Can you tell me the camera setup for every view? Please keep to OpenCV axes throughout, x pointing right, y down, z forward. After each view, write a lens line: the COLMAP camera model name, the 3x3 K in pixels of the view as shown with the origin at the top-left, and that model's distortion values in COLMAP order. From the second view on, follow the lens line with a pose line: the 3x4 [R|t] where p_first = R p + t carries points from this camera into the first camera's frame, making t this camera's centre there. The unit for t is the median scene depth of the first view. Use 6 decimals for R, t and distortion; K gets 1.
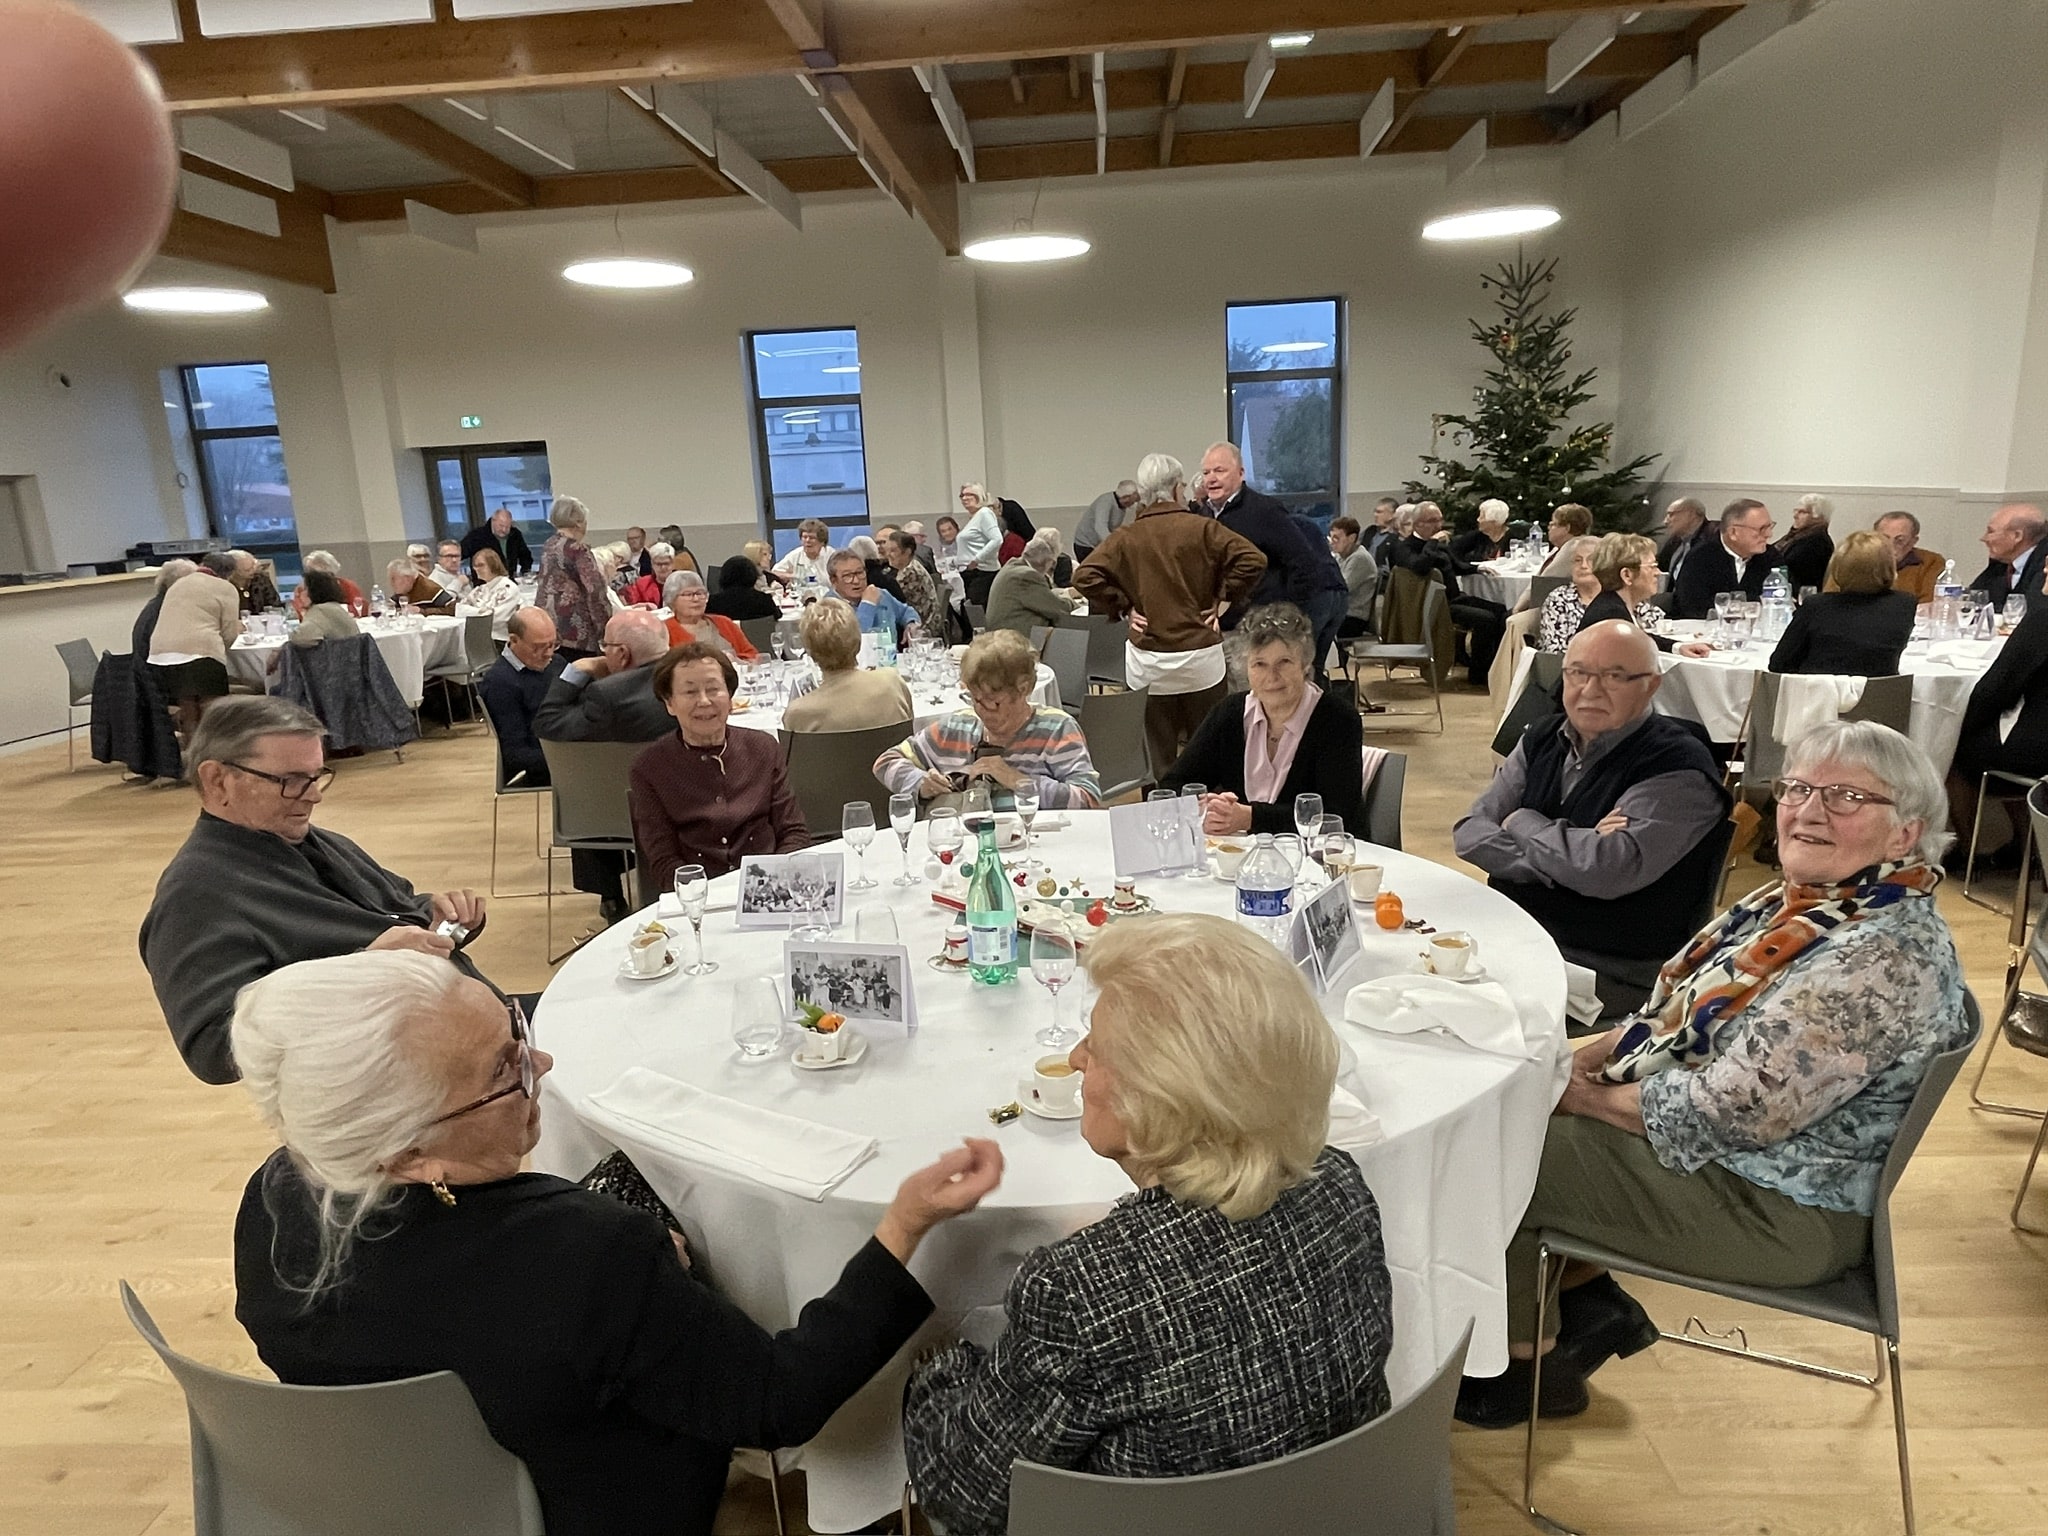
lens RADIAL K [[1256.3, 0, 1024.0], [0, 1256.3, 768.0], [0, 0, 1]] dist [0.002228, -0.002266]
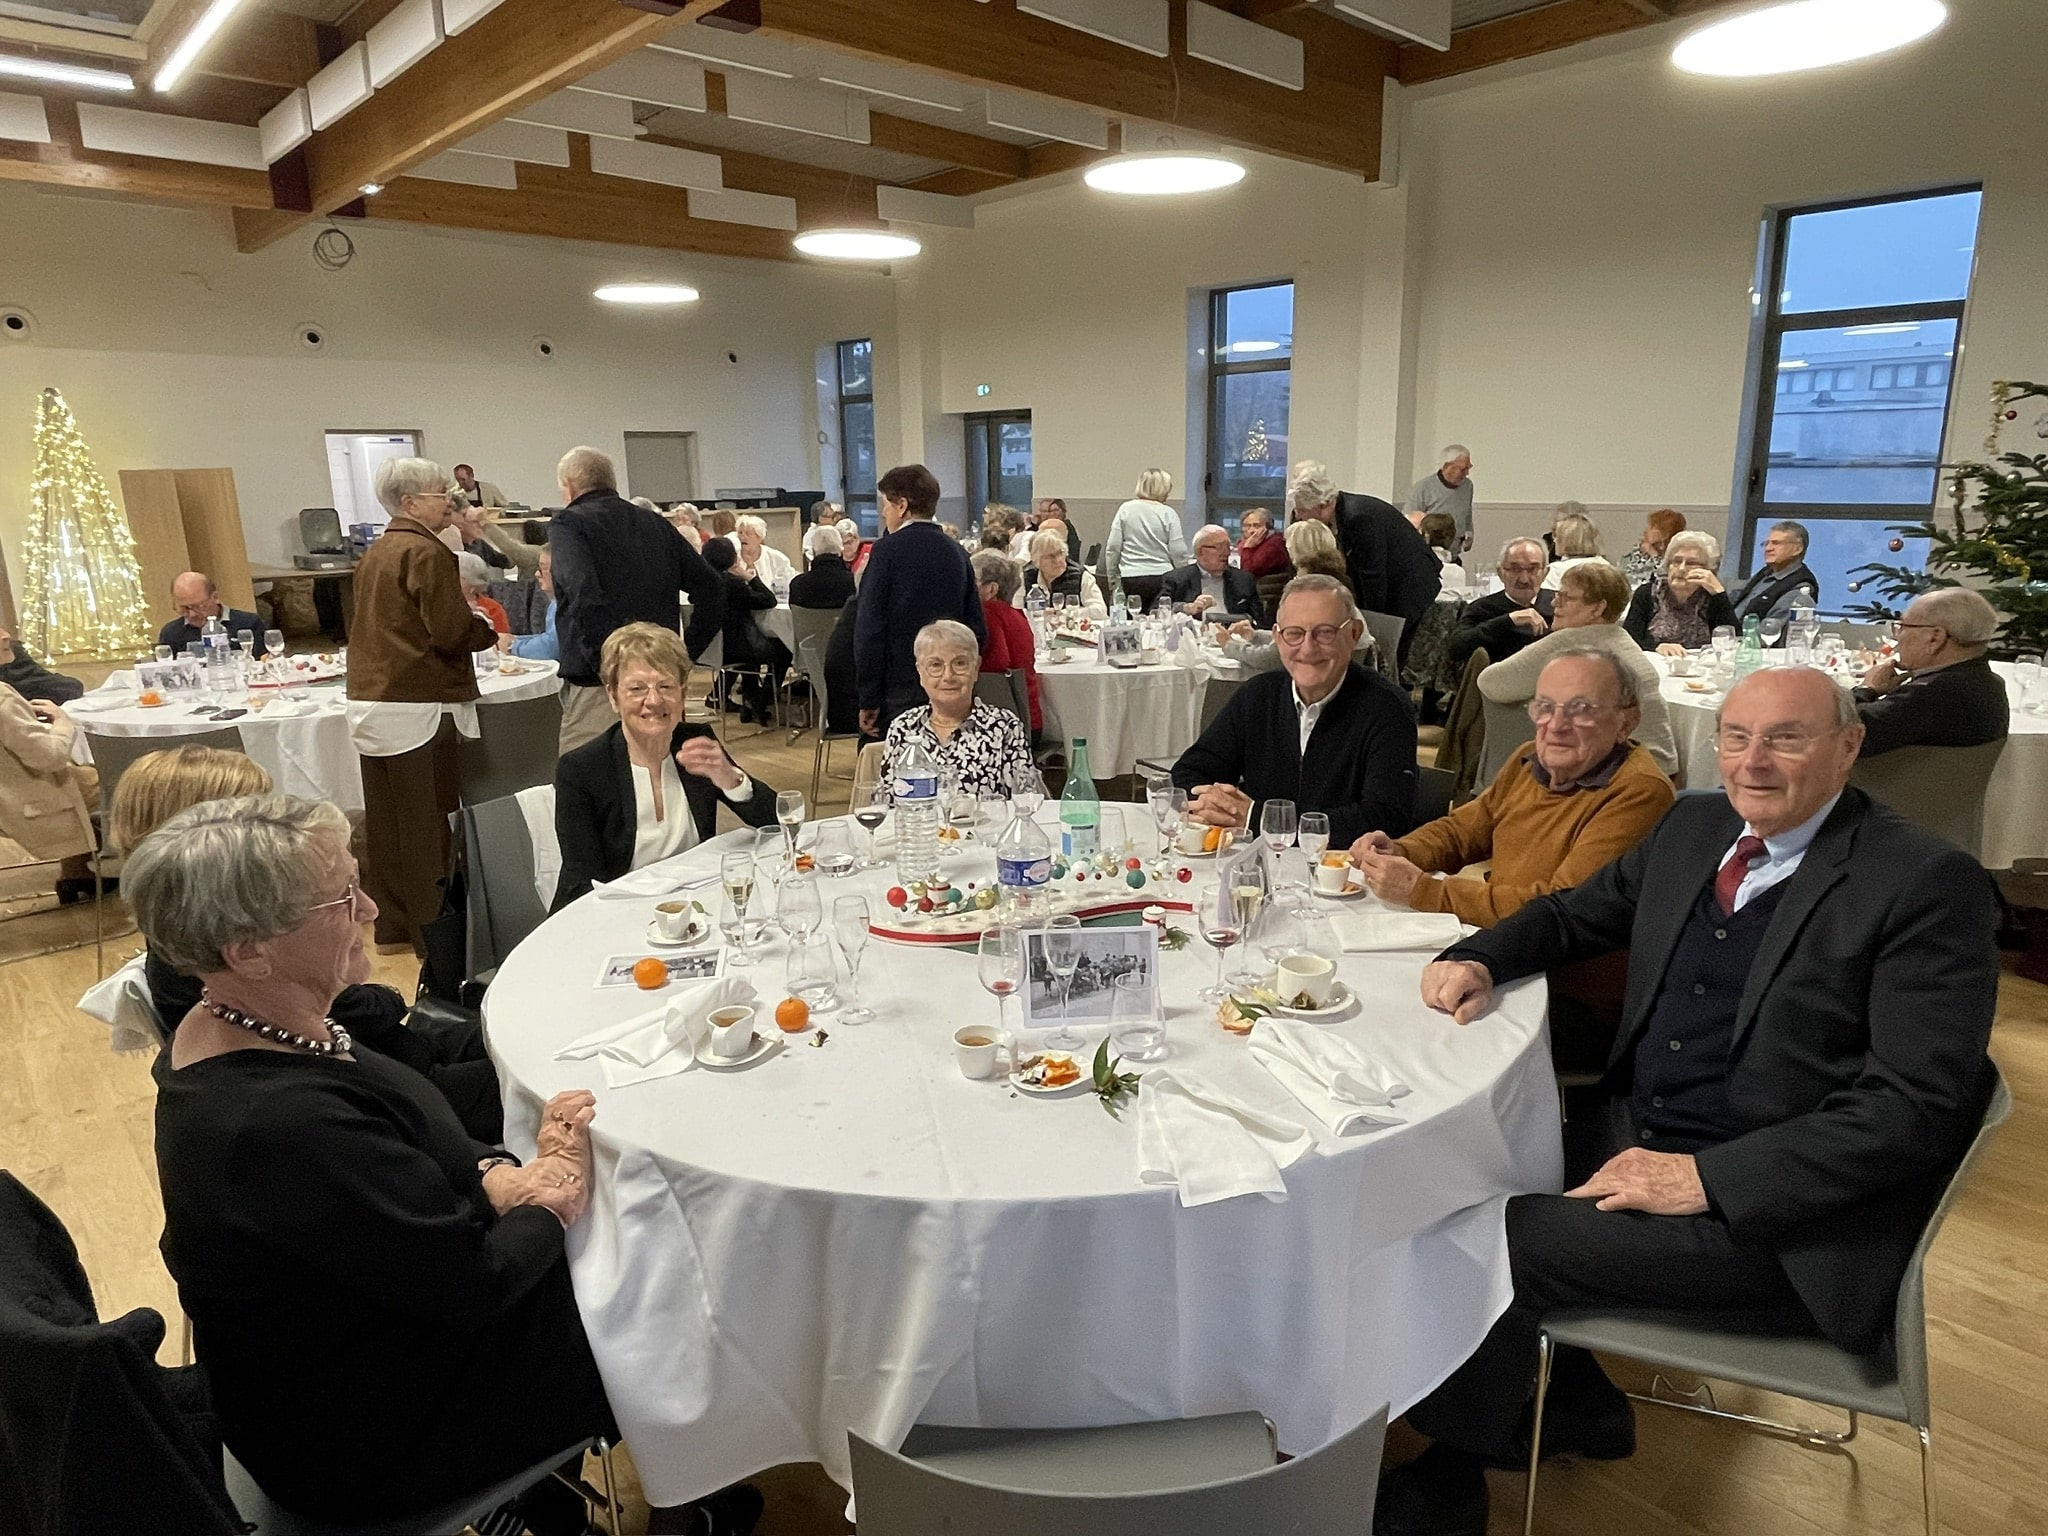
lens RADIAL K [[1256.3, 0, 1024.0], [0, 1256.3, 768.0], [0, 0, 1]] dist [0.002228, -0.002266]
pose [[0.712028, 0.203881, -0.671899, 0.389859], [-0.181380, 0.977845, 0.104504, -0.086368], [0.678319, 0.047459, 0.733233, 0.279070]]
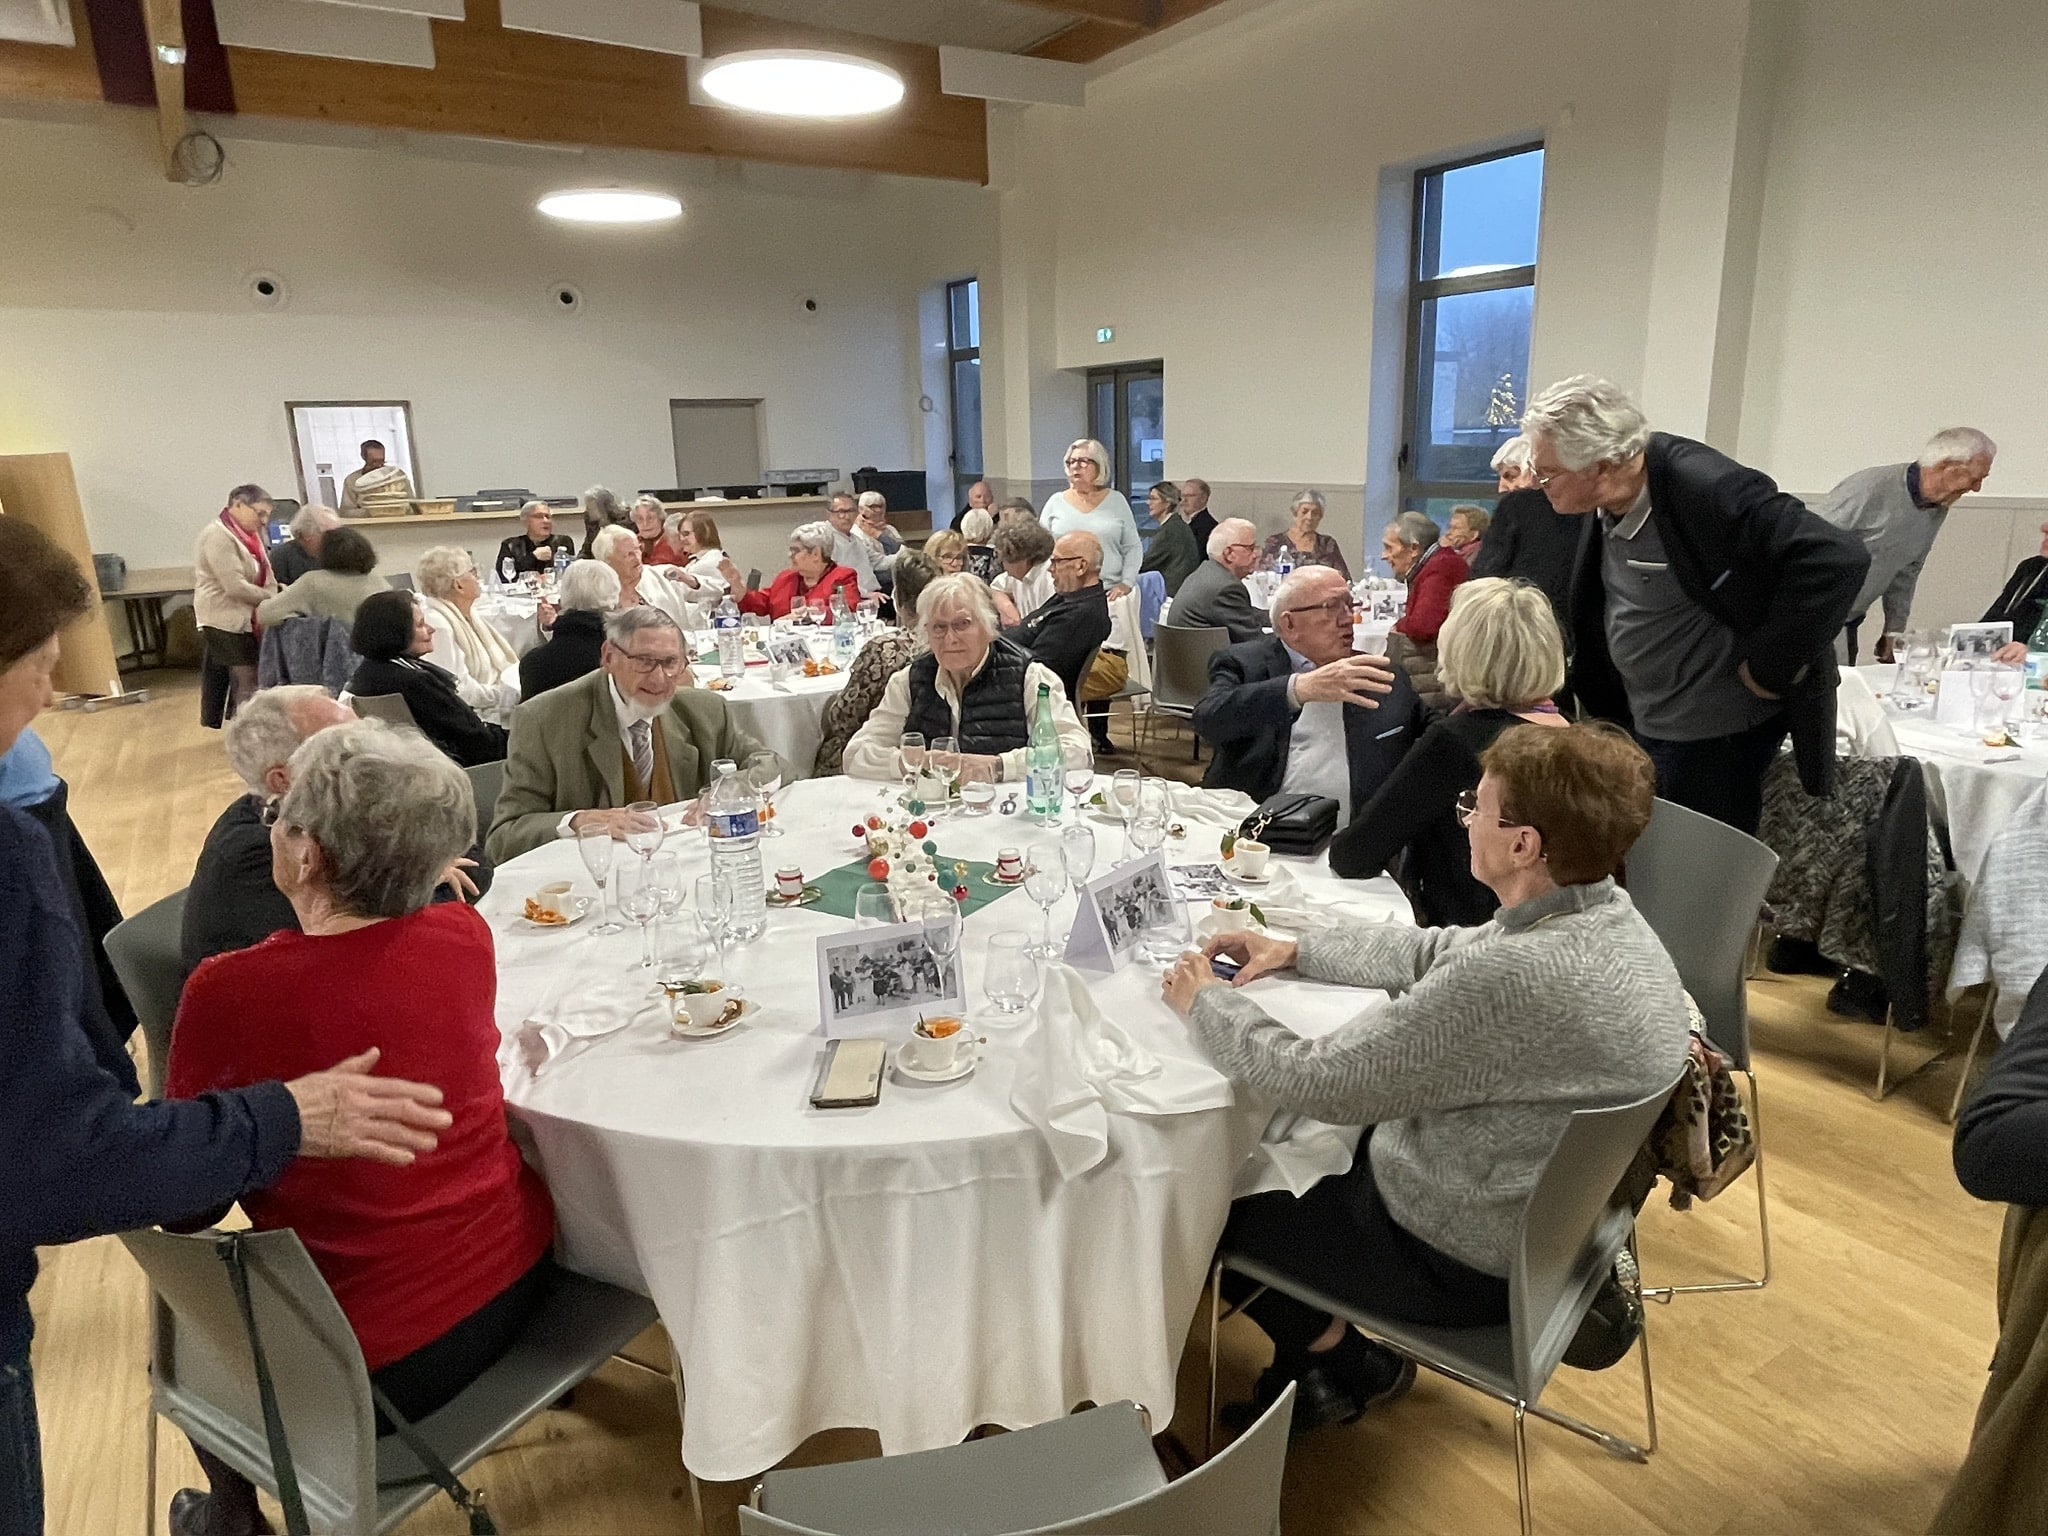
lens RADIAL K [[1256.3, 0, 1024.0], [0, 1256.3, 768.0], [0, 0, 1]] dist [0.002228, -0.002266]
pose [[0.570671, 0.242770, -0.784473, 0.232770], [-0.190474, 0.968380, 0.161121, -0.139080], [0.798783, 0.057475, 0.598867, 0.539470]]
